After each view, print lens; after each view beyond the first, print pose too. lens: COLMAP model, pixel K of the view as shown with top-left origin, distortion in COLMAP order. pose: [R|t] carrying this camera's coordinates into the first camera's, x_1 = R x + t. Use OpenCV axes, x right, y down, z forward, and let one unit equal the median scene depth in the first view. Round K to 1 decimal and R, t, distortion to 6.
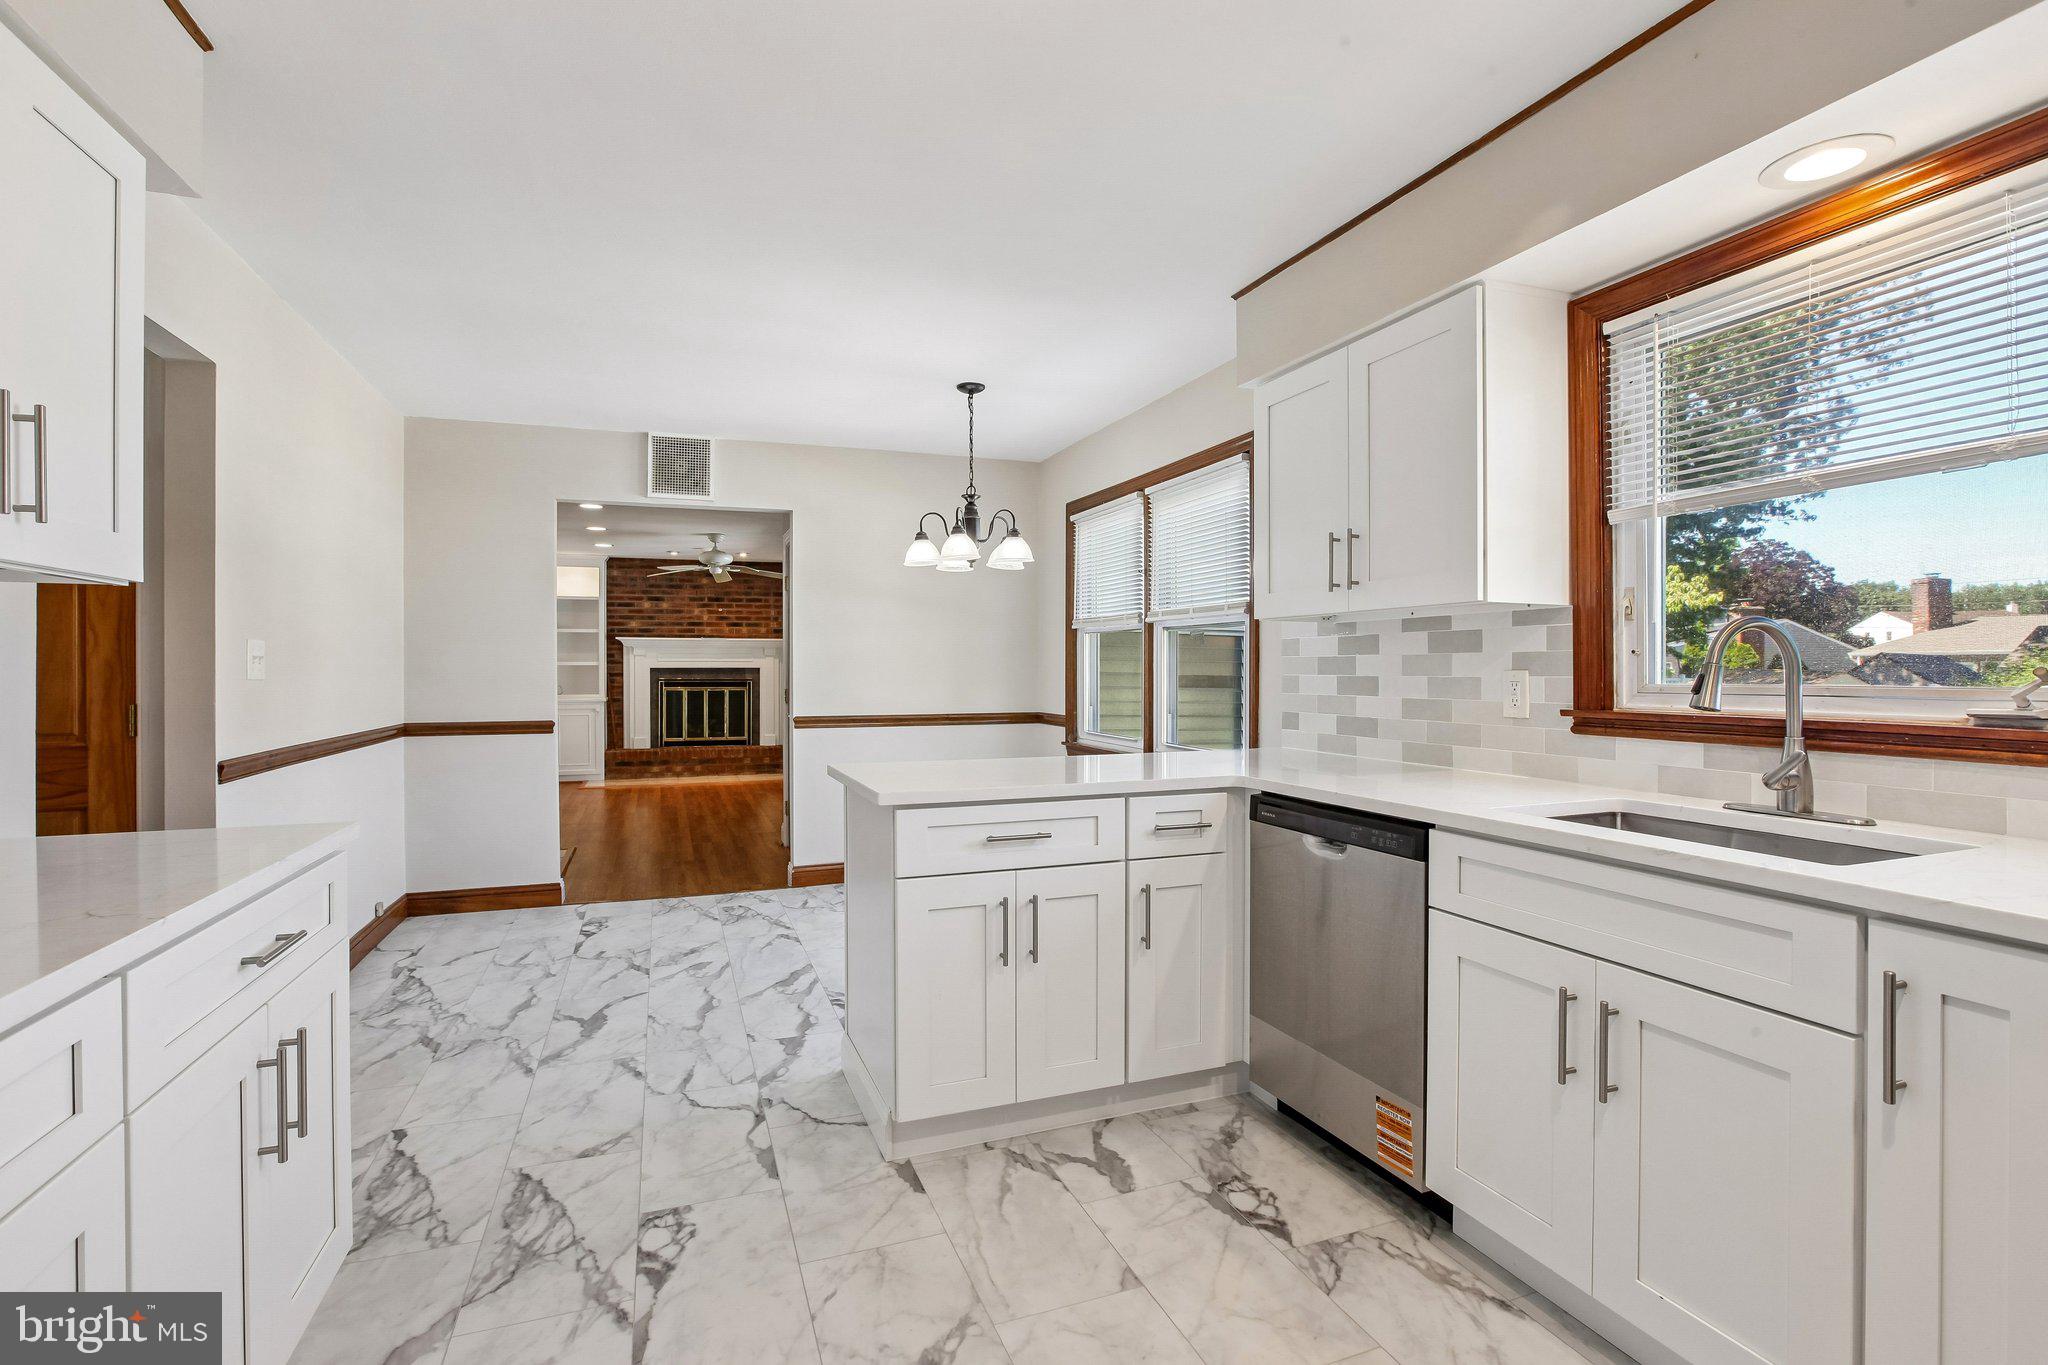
lens RADIAL K [[936.1, 0, 1007.0], [0, 936.1, 671.2], [0, 0, 1]] dist [-0.028649, 0.006959]
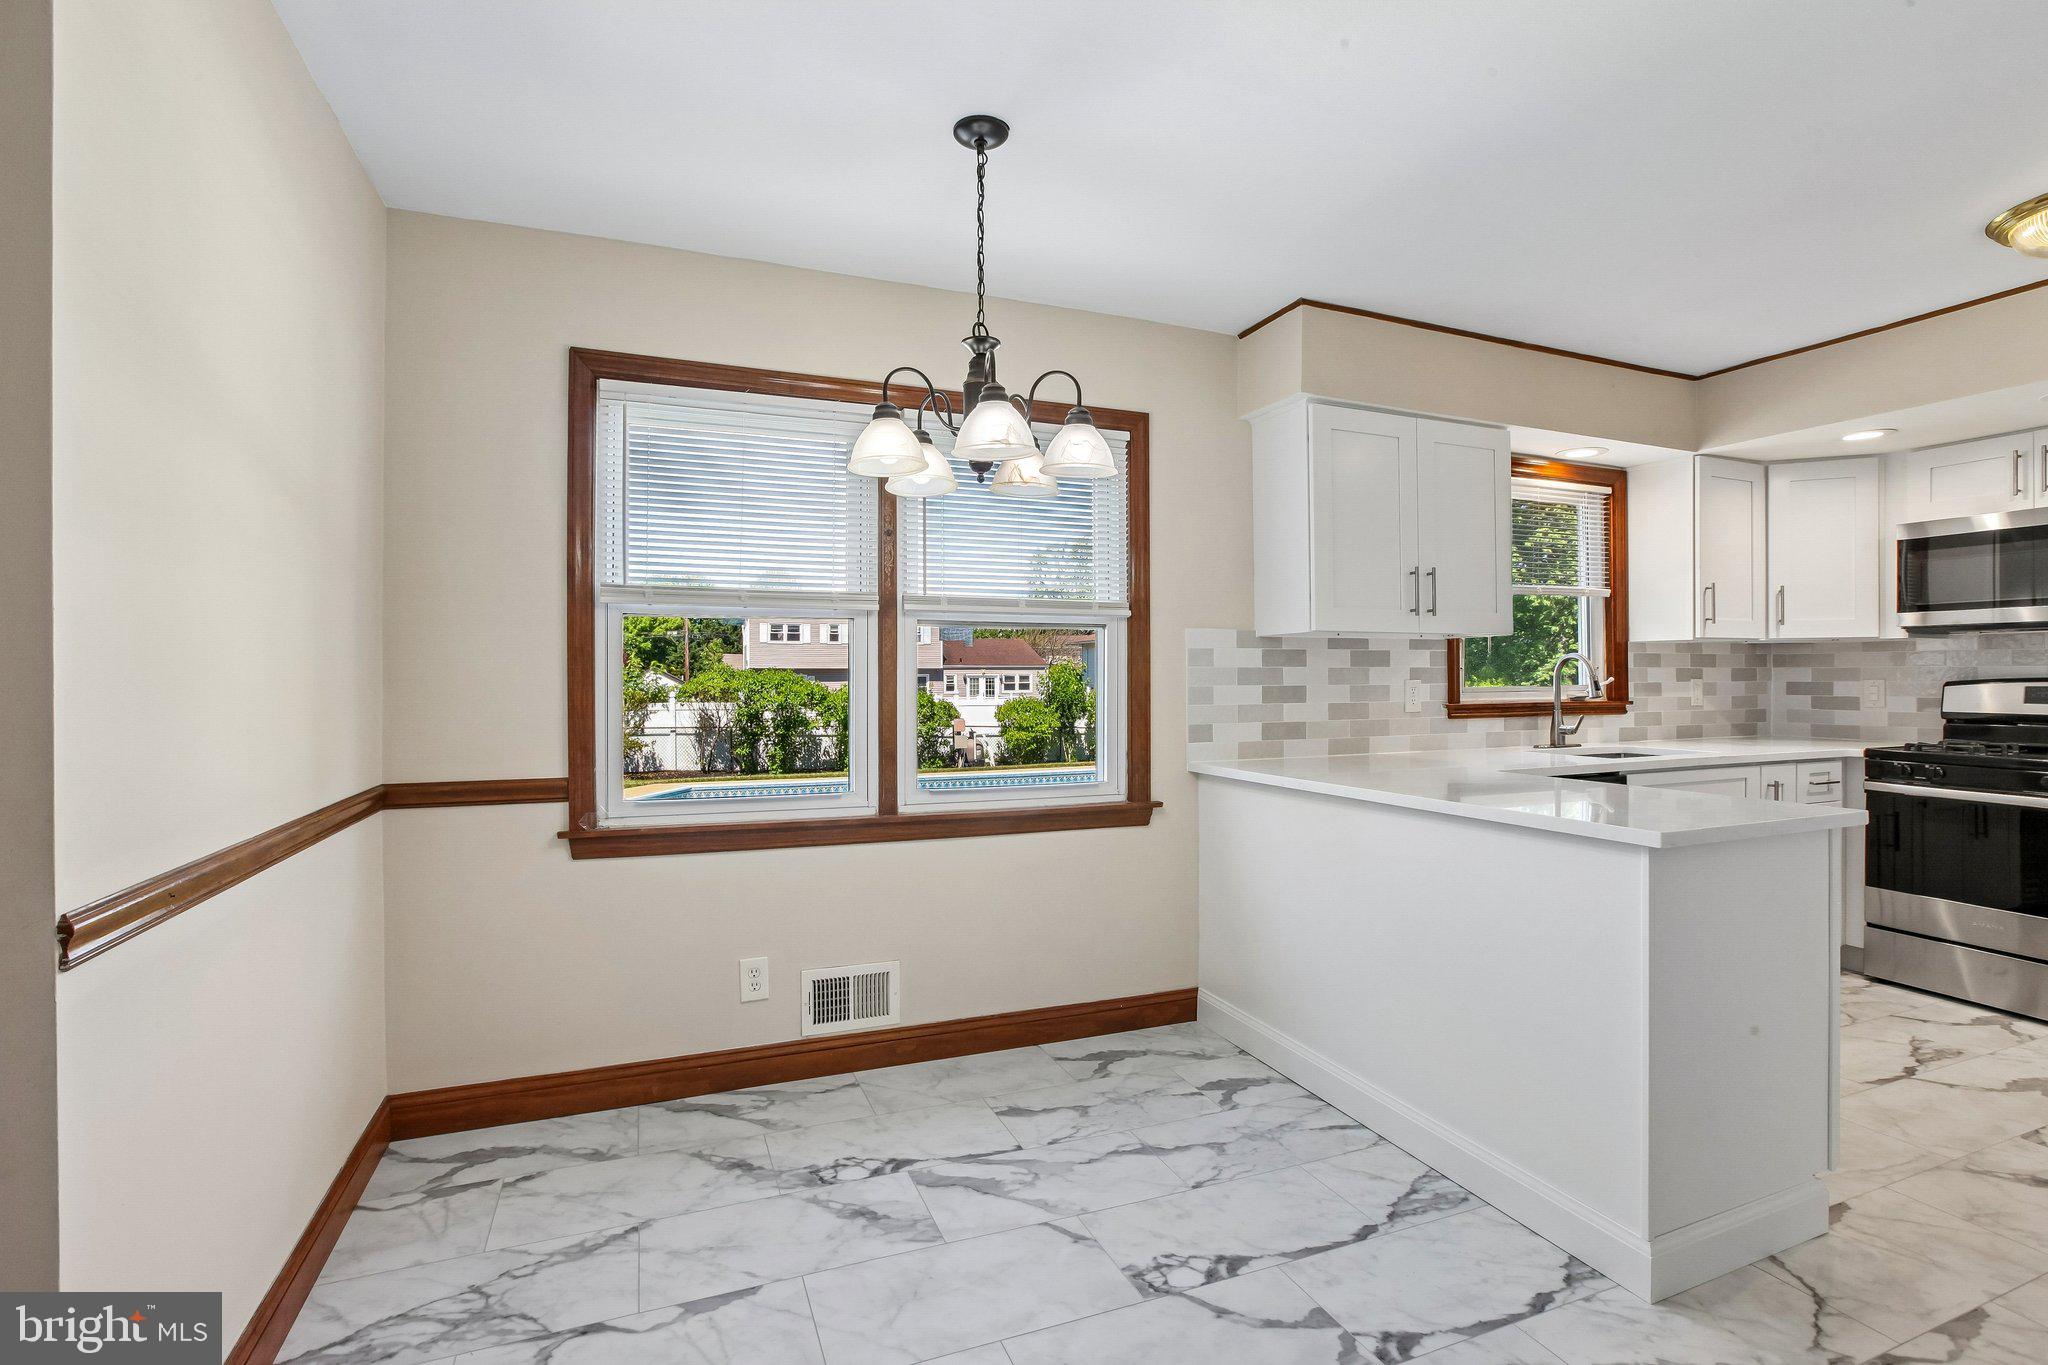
lens RADIAL K [[936.1, 0, 1015.6], [0, 936.1, 682.5], [0, 0, 1]] dist [-0.028649, 0.006959]
pose [[-0.024281, -0.001634, 0.999704, -0.461731], [0.006435, 0.999978, 0.001791, -0.001748], [-0.999684, 0.006477, -0.024270, 0.841859]]
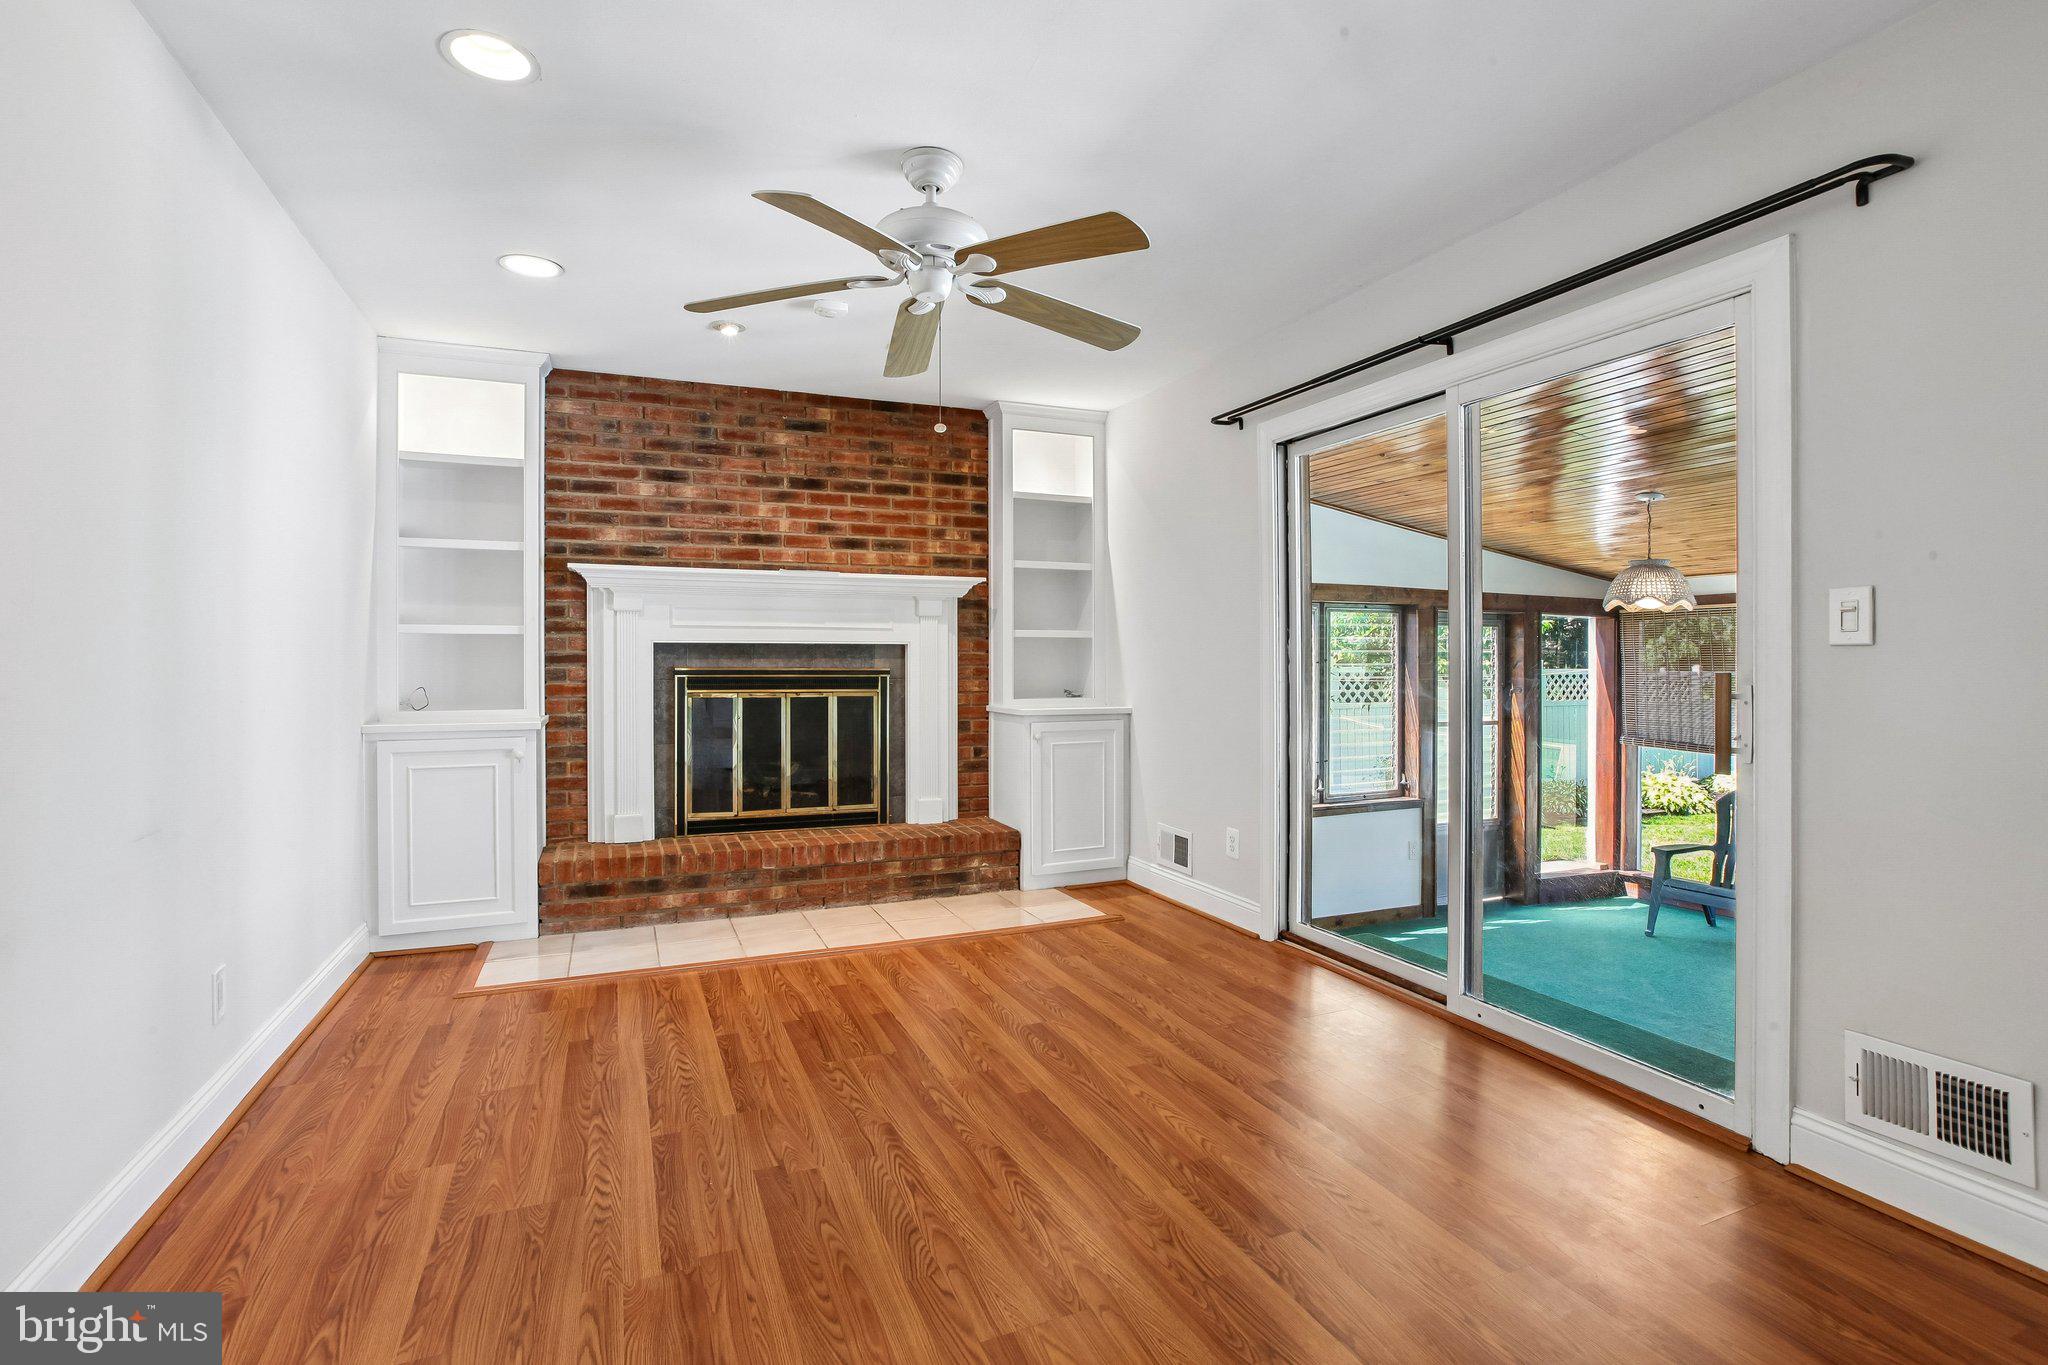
lens RADIAL K [[936.1, 0, 1013.5], [0, 936.1, 665.4], [0, 0, 1]] dist [-0.028649, 0.006959]
pose [[0.998686, 0.001040, 0.051245, -0.544563], [-0.001152, 0.999997, 0.002166, 0.011957], [-0.051243, -0.002222, 0.998684, 1.291782]]
